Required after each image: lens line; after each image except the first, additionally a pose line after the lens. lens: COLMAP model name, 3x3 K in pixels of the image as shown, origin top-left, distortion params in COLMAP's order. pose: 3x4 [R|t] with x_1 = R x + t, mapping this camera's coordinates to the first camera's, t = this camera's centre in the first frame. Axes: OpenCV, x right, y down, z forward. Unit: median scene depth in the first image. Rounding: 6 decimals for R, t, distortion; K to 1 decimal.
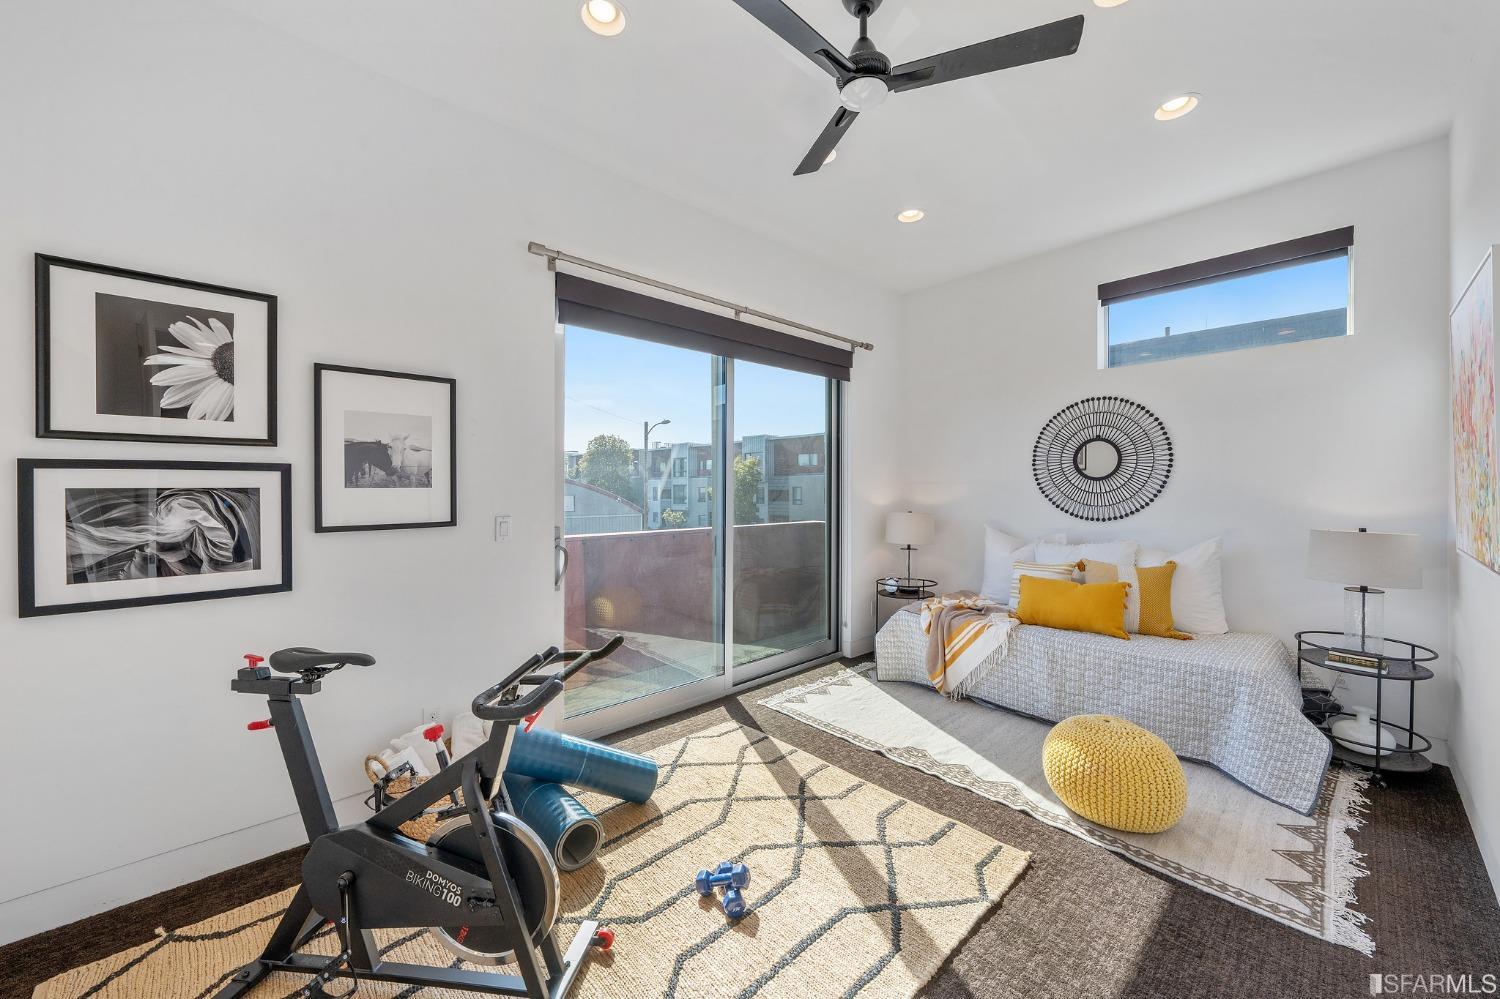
lens RADIAL K [[564.0, 0, 754.5], [0, 564.0, 487.2], [0, 0, 1]] dist [-0.000631, -0.000155]
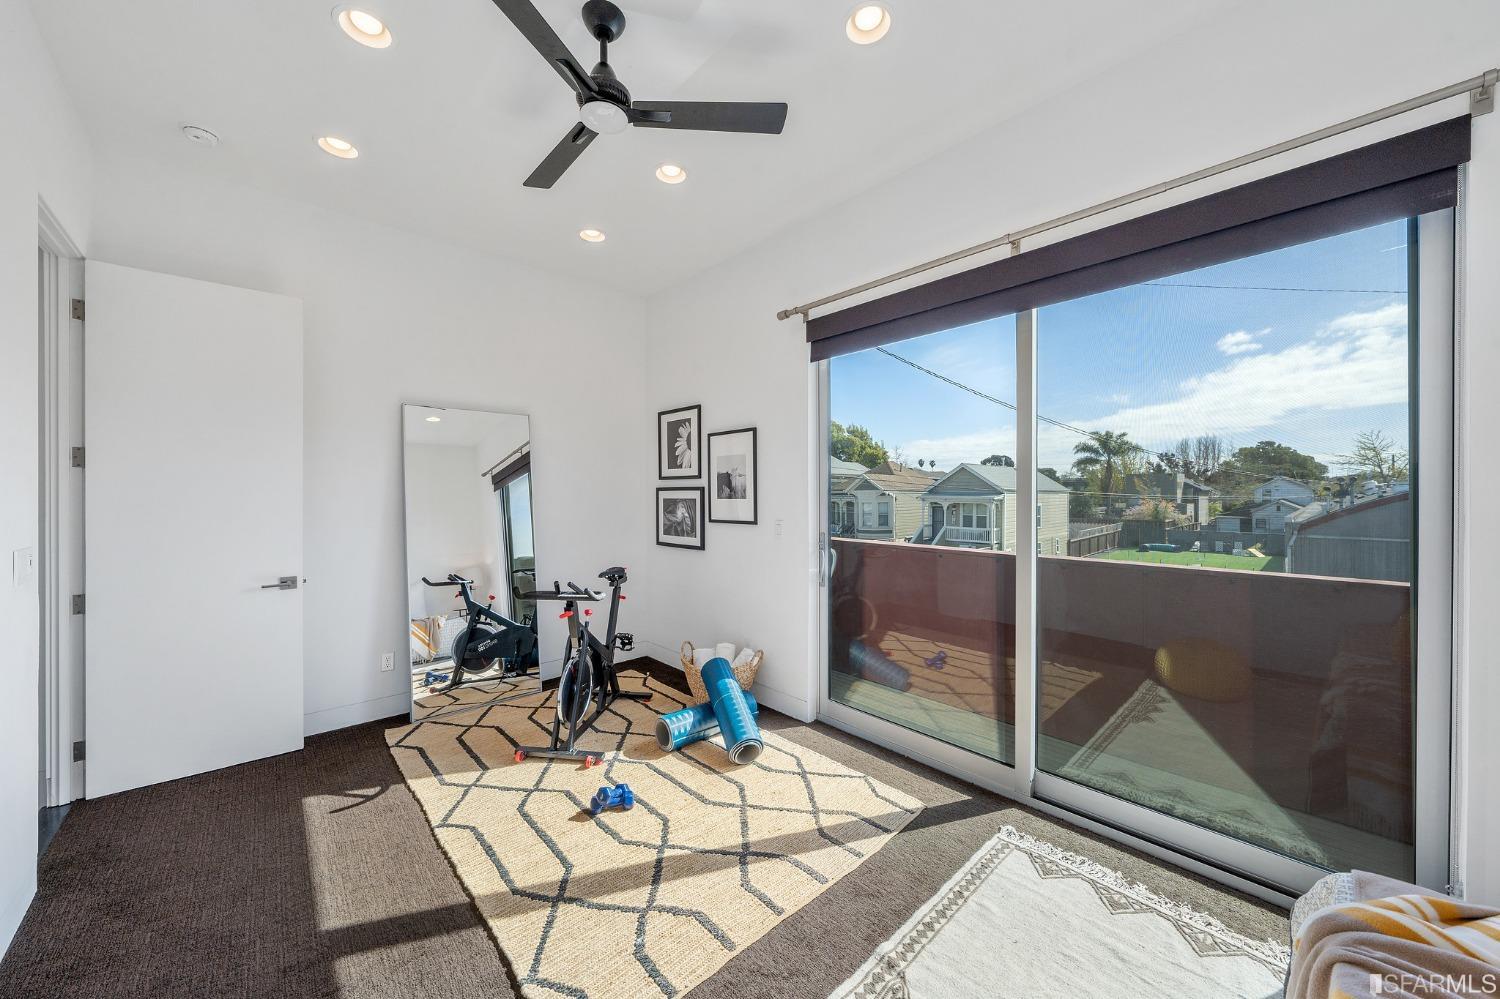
lens RADIAL K [[543.4, 0, 745.9], [0, 543.4, 495.5], [0, 0, 1]] dist [0.000423, -0.000060]
pose [[-0.020471, 0.004330, -0.999781, 0.923691], [0.002310, 0.999988, 0.004284, -0.015409], [0.999788, -0.002222, -0.020481, 1.006589]]
